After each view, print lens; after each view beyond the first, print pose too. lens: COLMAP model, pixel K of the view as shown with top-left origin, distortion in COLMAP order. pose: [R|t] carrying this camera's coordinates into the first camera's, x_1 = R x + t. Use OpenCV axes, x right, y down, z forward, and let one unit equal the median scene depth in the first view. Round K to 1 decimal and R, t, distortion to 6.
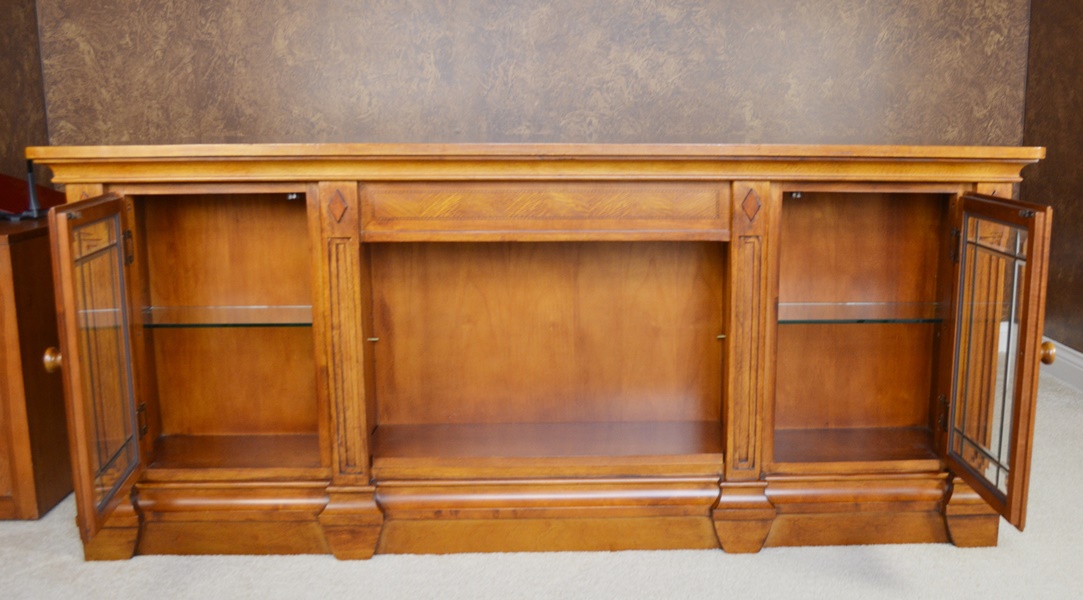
lens RADIAL K [[1091.3, 0, 613.9], [0, 1091.3, 305.7], [0, 0, 1]] dist [-0.080662, 0.000000]
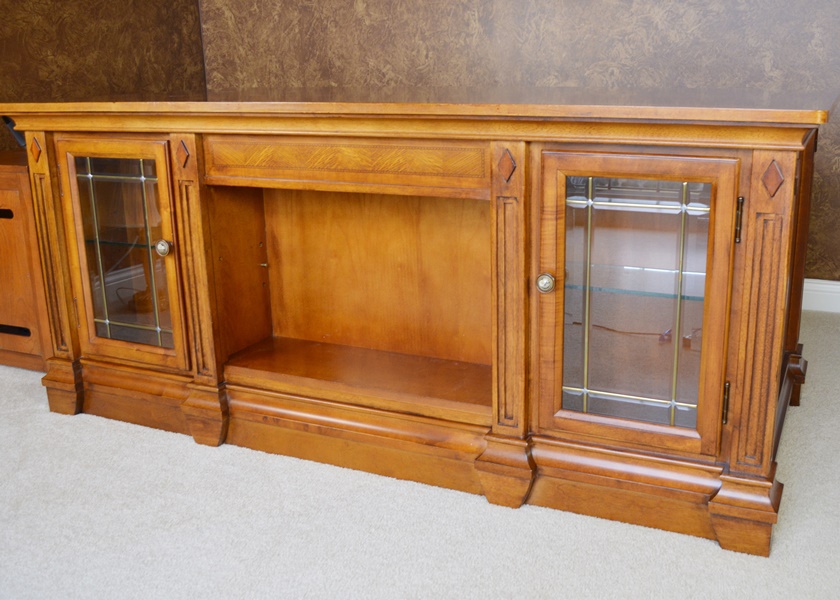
lens RADIAL K [[883.4, 0, 472.5], [0, 883.4, 304.1], [0, 0, 1]] dist [-0.081100, 0.000000]
pose [[0.894263, 0.109155, -0.434027, 0.391424], [-0.065030, 0.991201, 0.115294, -0.050283], [0.442792, -0.074878, 0.893492, 0.231021]]
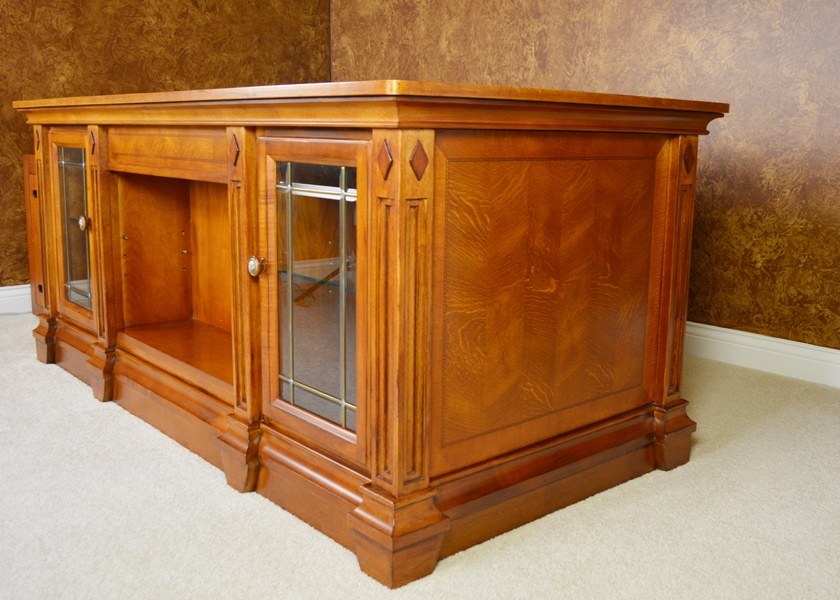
lens RADIAL K [[883.4, 0, 454.2], [0, 883.4, 285.6], [0, 0, 1]] dist [-0.081100, 0.000000]
pose [[0.630067, 0.145062, -0.762871, 0.776678], [-0.153202, 0.986309, 0.061018, -0.042009], [0.761279, 0.078428, 0.643665, 0.547040]]
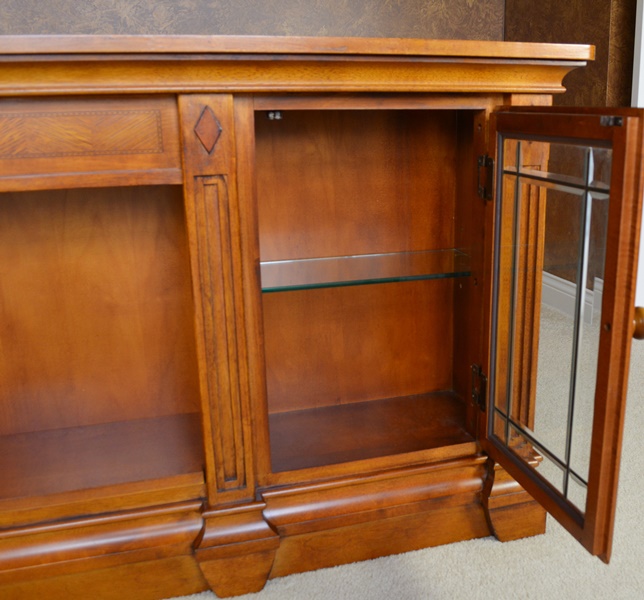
lens RADIAL K [[766.0, 0, 405.1], [0, 766.0, 306.7], [0, 0, 1]] dist [-0.082630, 0.000000]
pose [[0.959756, -0.079616, 0.269313, 0.092471], [0.056034, 0.993979, 0.094160, -0.016569], [-0.275188, -0.075280, 0.958439, 0.426054]]
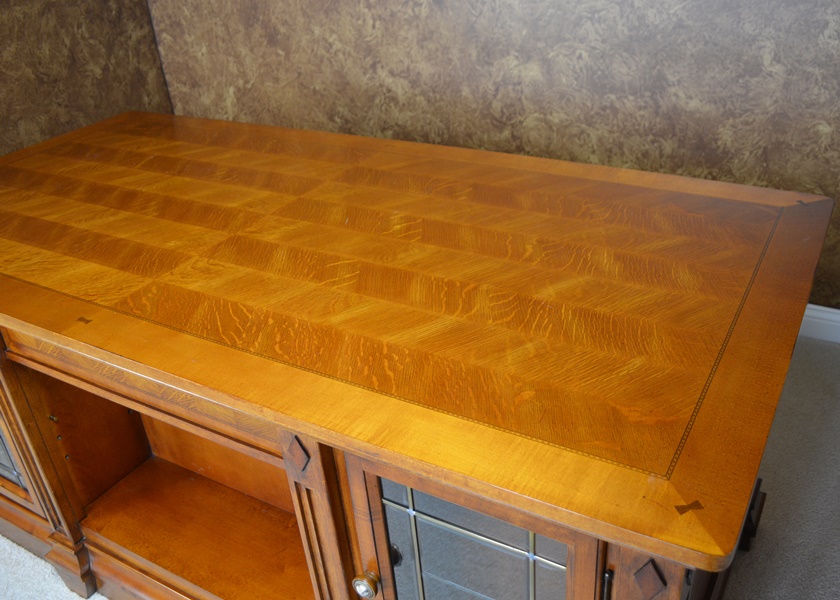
lens RADIAL K [[774.9, 0, 455.9], [0, 774.9, 286.0], [0, 0, 1]] dist [-0.079581, 0.000000]
pose [[0.846817, 0.211577, -0.487993, 0.370538], [-0.033831, 0.937046, 0.347564, -0.318022], [0.530808, -0.277814, 0.800664, 0.590350]]
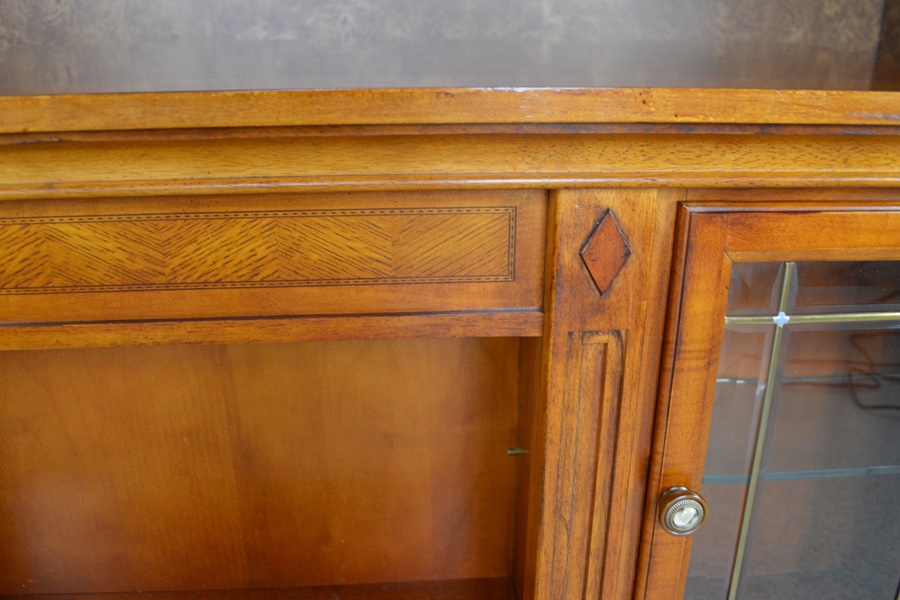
lens RADIAL K [[782.2, 0, 450.5], [0, 782.2, 303.0], [0, 0, 1]] dist [-0.074444, -0.012672]
pose [[0.999636, -0.011612, 0.024337, 0.058402], [0.006969, 0.983126, 0.182797, -0.106533], [-0.026049, -0.182561, 0.982849, 0.637630]]
